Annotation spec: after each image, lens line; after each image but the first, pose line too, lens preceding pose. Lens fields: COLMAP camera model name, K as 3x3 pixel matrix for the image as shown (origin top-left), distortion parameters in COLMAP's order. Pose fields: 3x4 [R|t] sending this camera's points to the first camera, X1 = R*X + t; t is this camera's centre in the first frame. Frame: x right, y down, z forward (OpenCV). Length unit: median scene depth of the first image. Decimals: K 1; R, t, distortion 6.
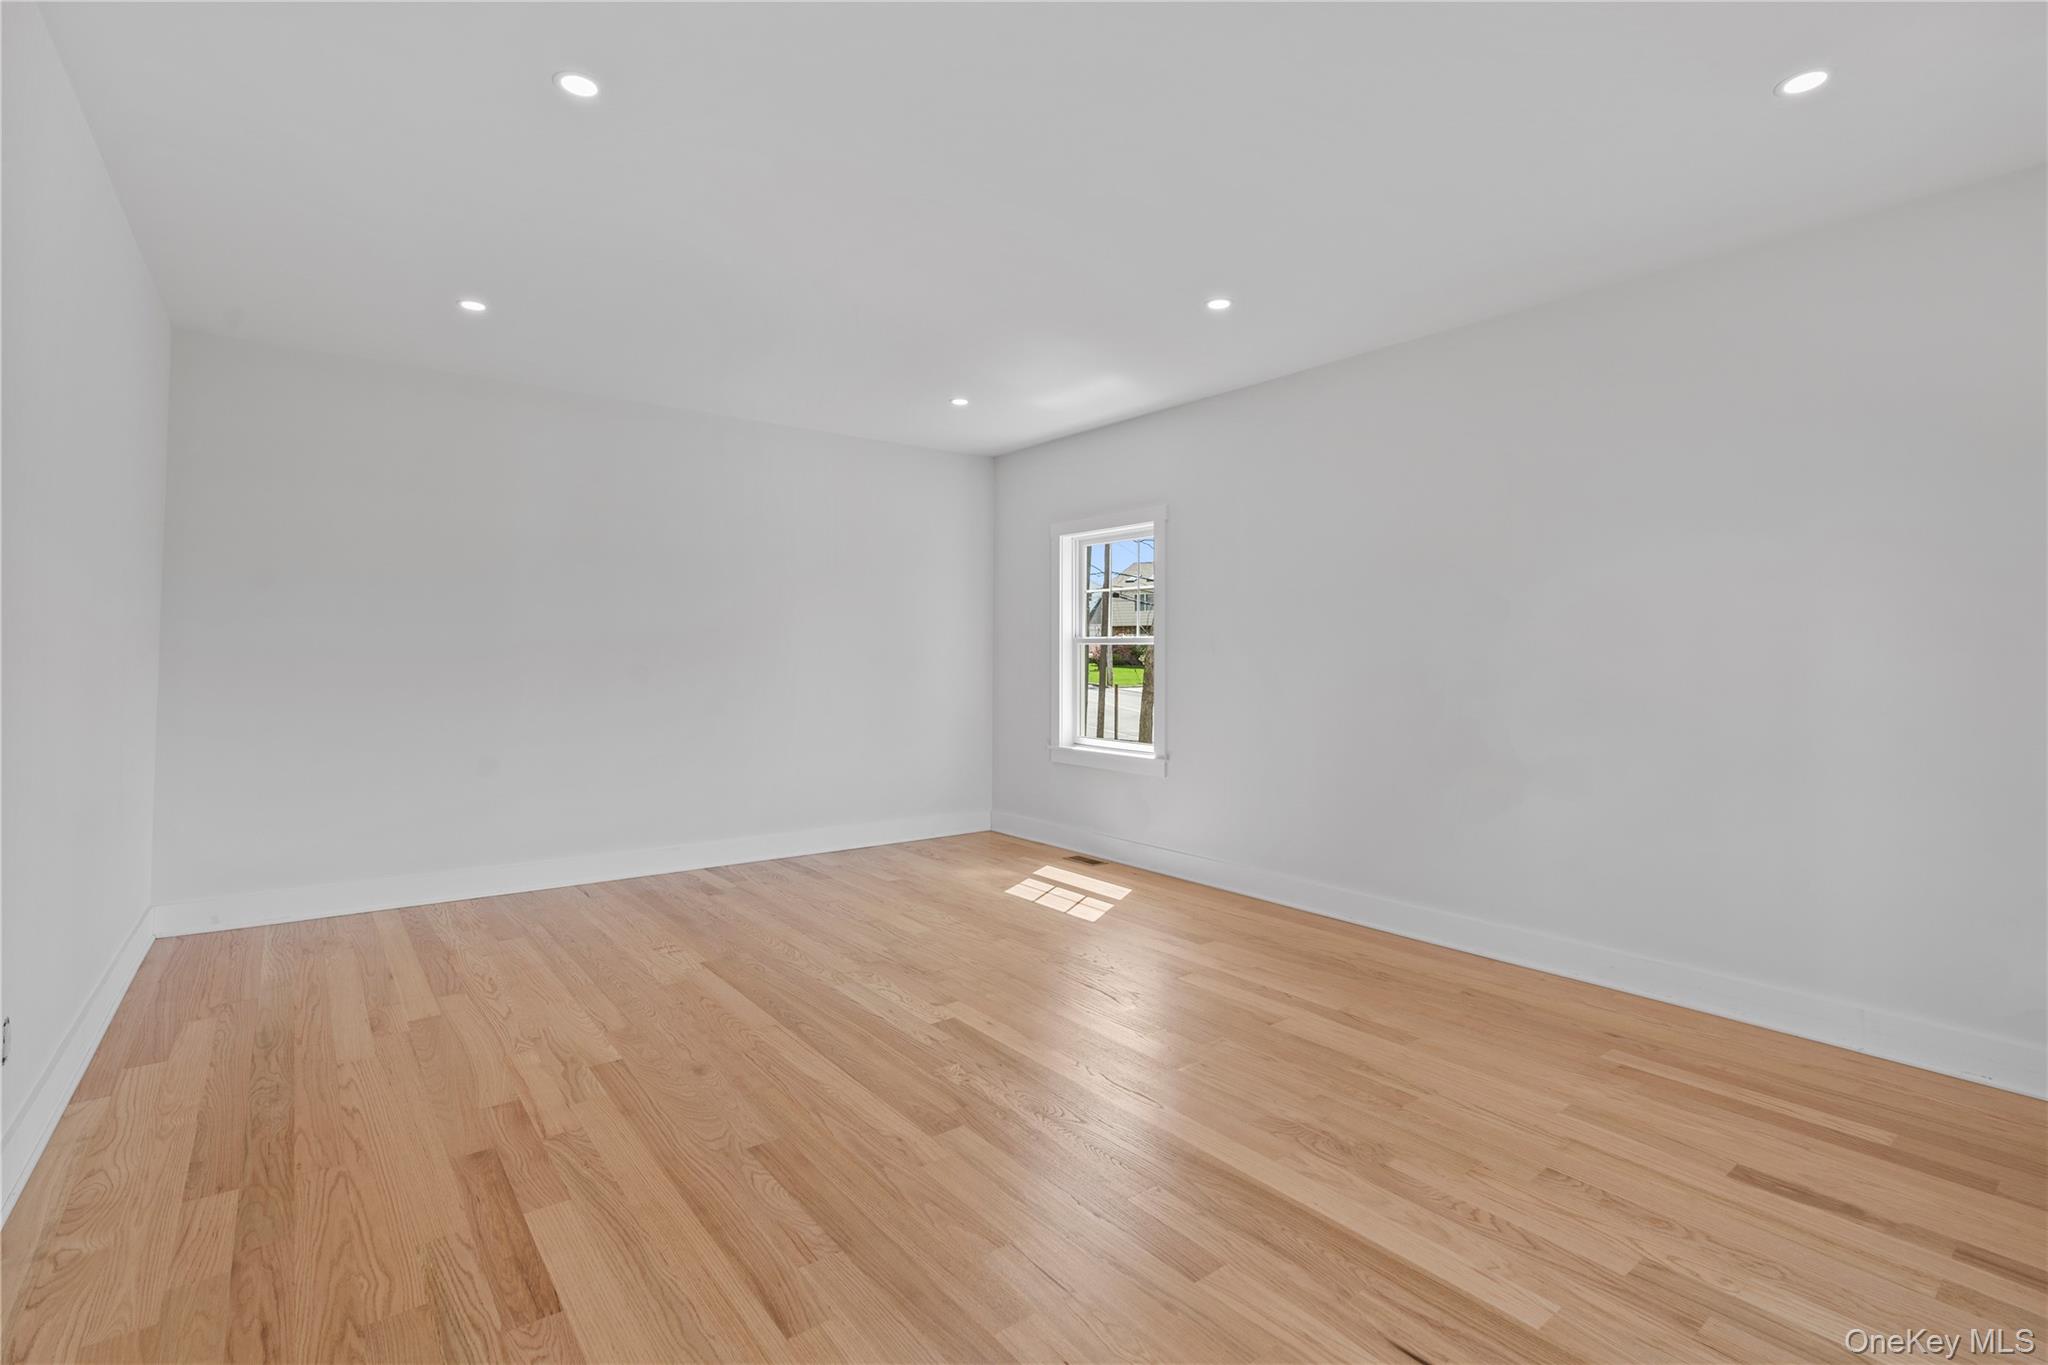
lens RADIAL K [[926.0, 0, 1019.0], [0, 926.0, 670.7], [0, 0, 1]] dist [-0.004246, 0.000575]
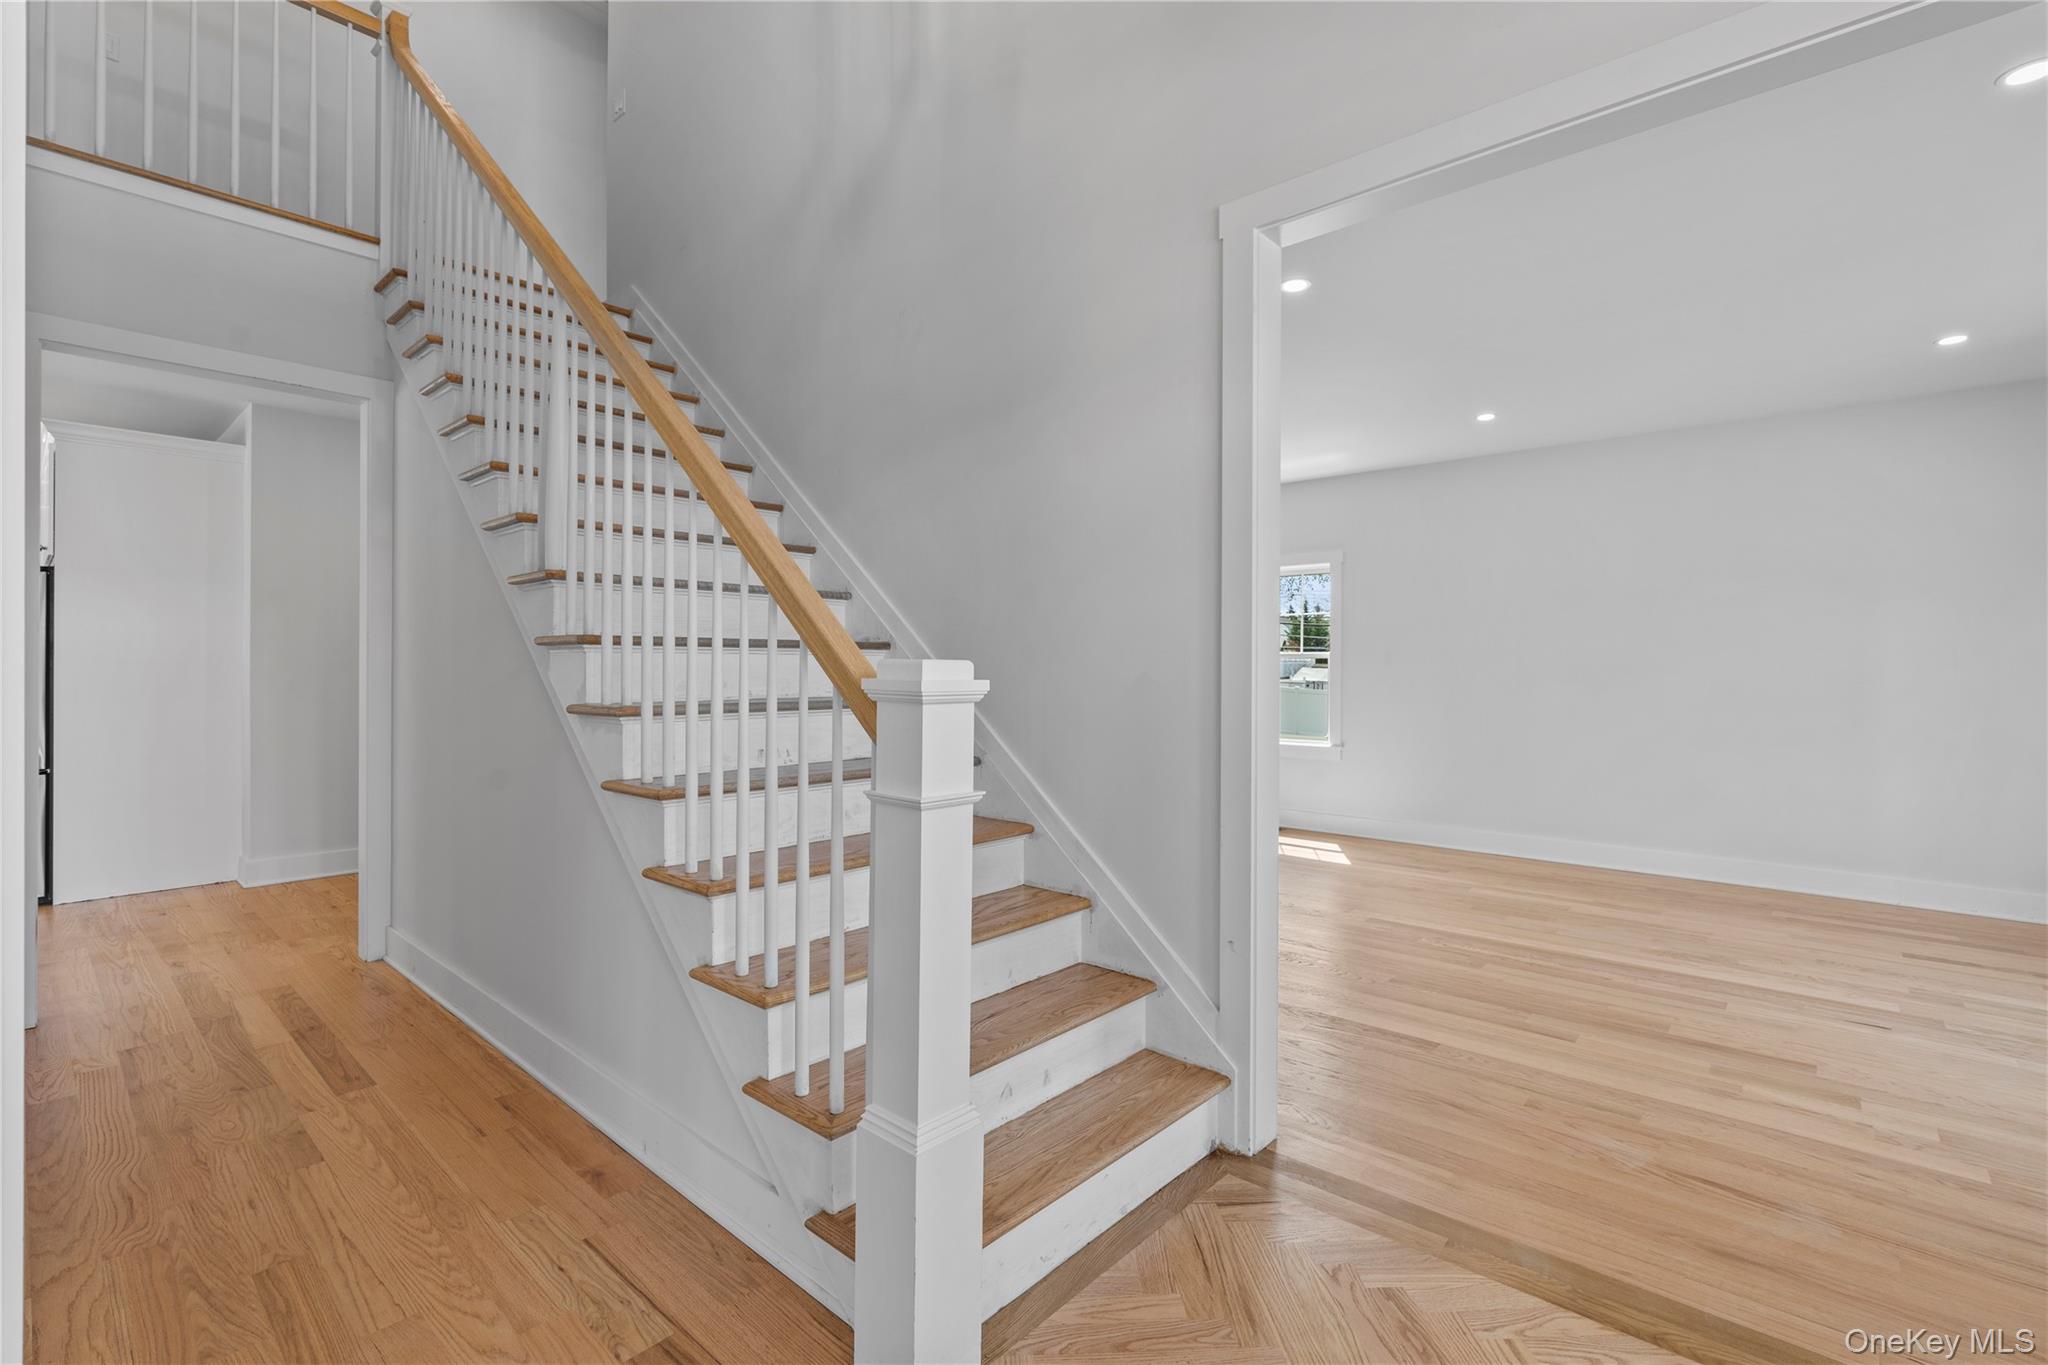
lens RADIAL K [[926.0, 0, 1019.0], [0, 926.0, 670.7], [0, 0, 1]] dist [-0.004246, 0.000575]
pose [[0.983417, -0.003102, 0.181335, -0.977456], [0.004778, 0.999950, -0.008806, -0.001874], [-0.181298, 0.009526, 0.983382, -0.359681]]
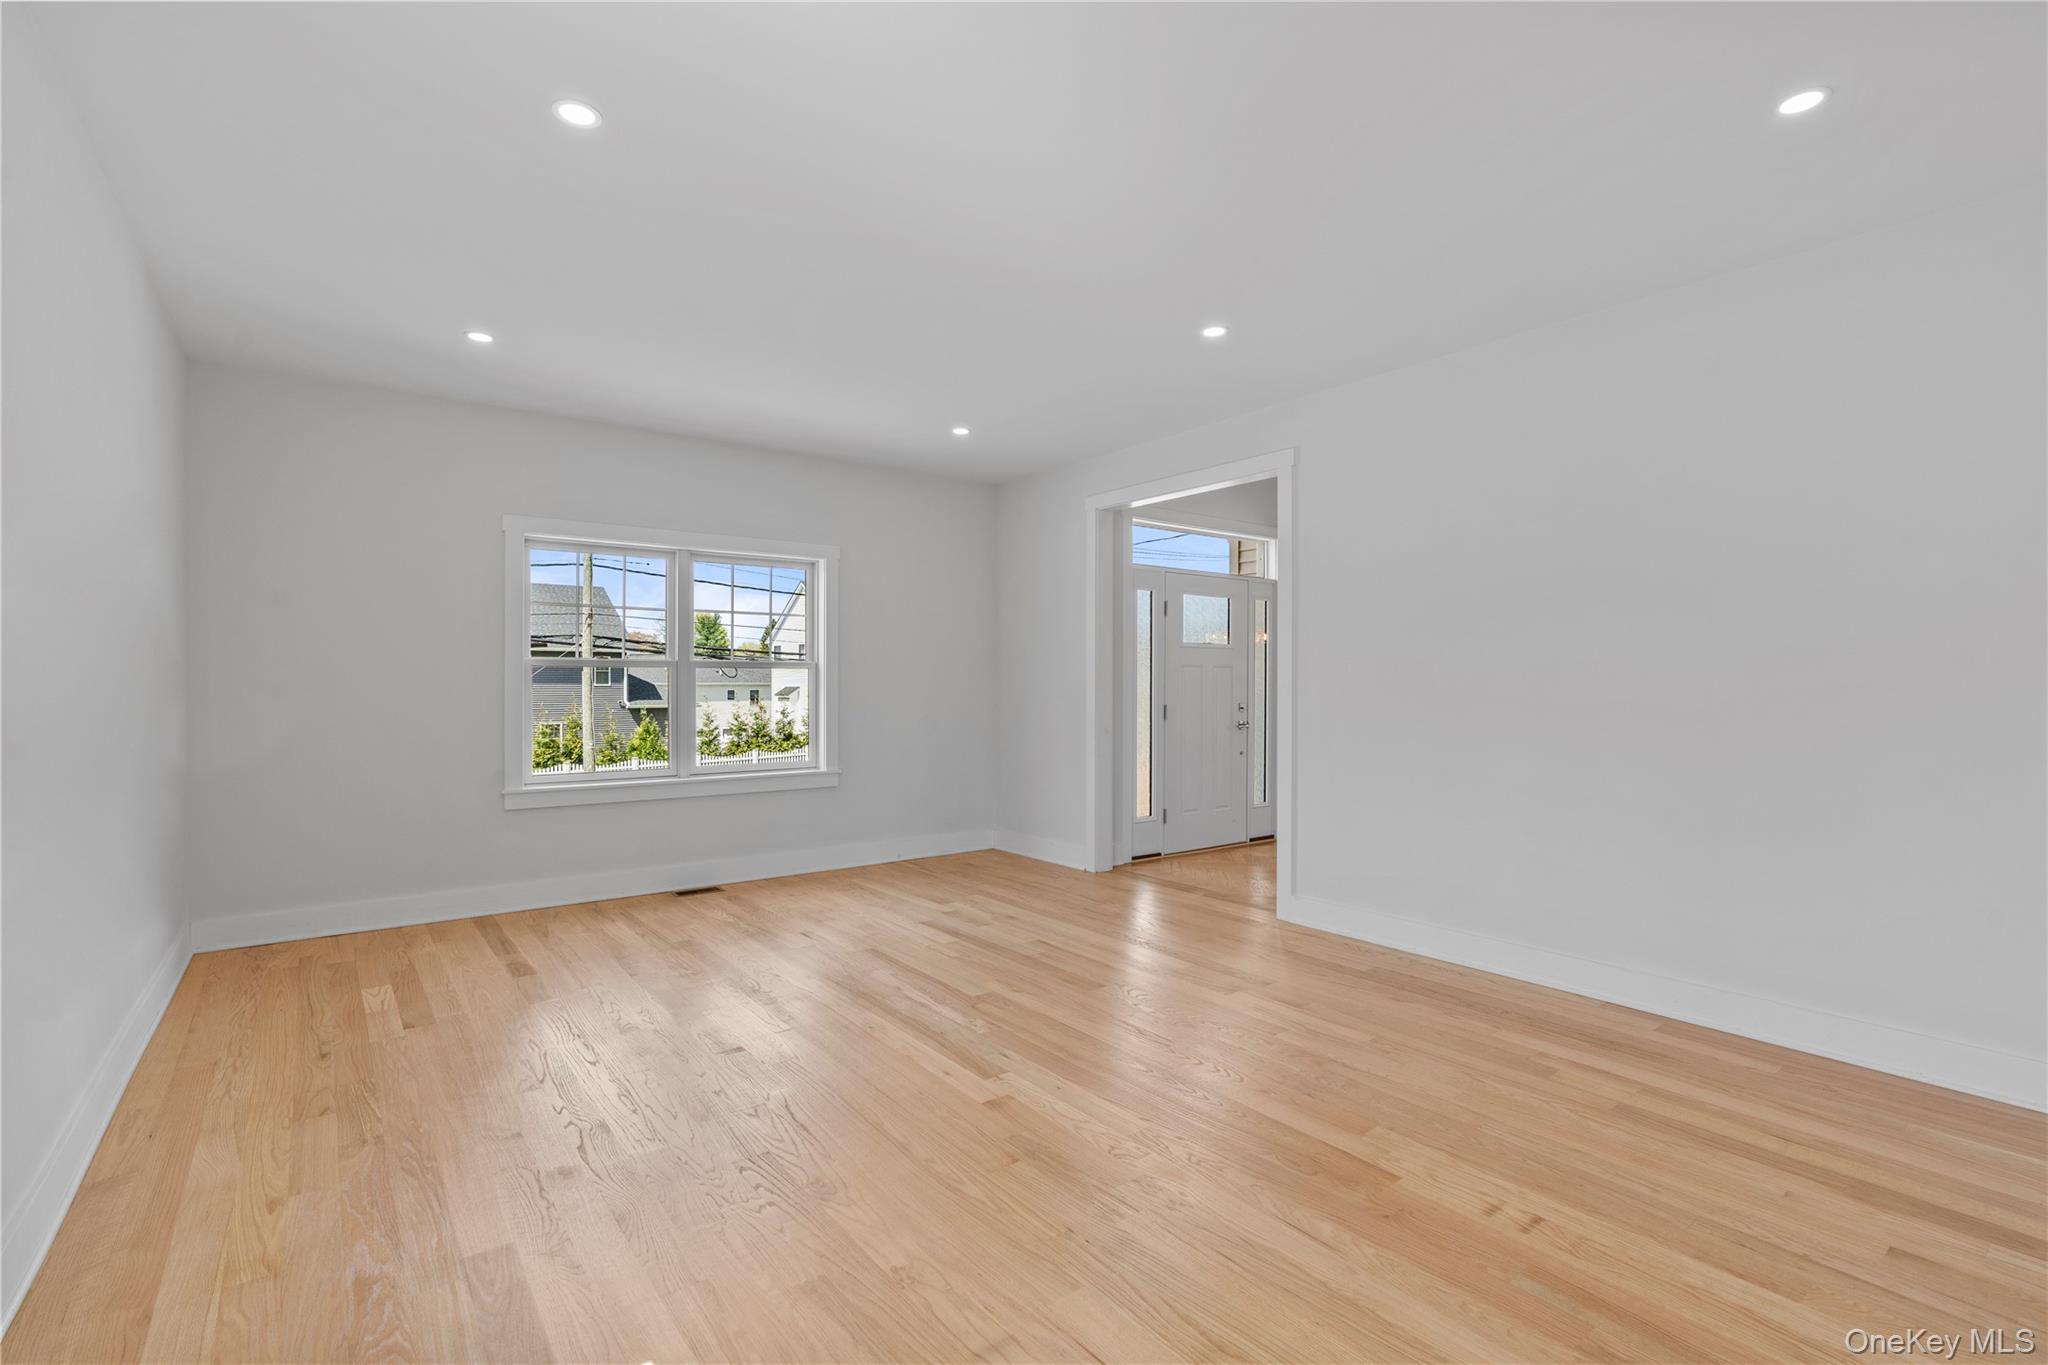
lens RADIAL K [[926.0, 0, 1019.0], [0, 926.0, 670.7], [0, 0, 1]] dist [-0.004246, 0.000575]
pose [[-0.999963, -0.007149, 0.004775, -0.118203], [-0.007128, 0.999965, 0.004394, -0.032881], [-0.004807, 0.004360, -0.999979, 2.136271]]
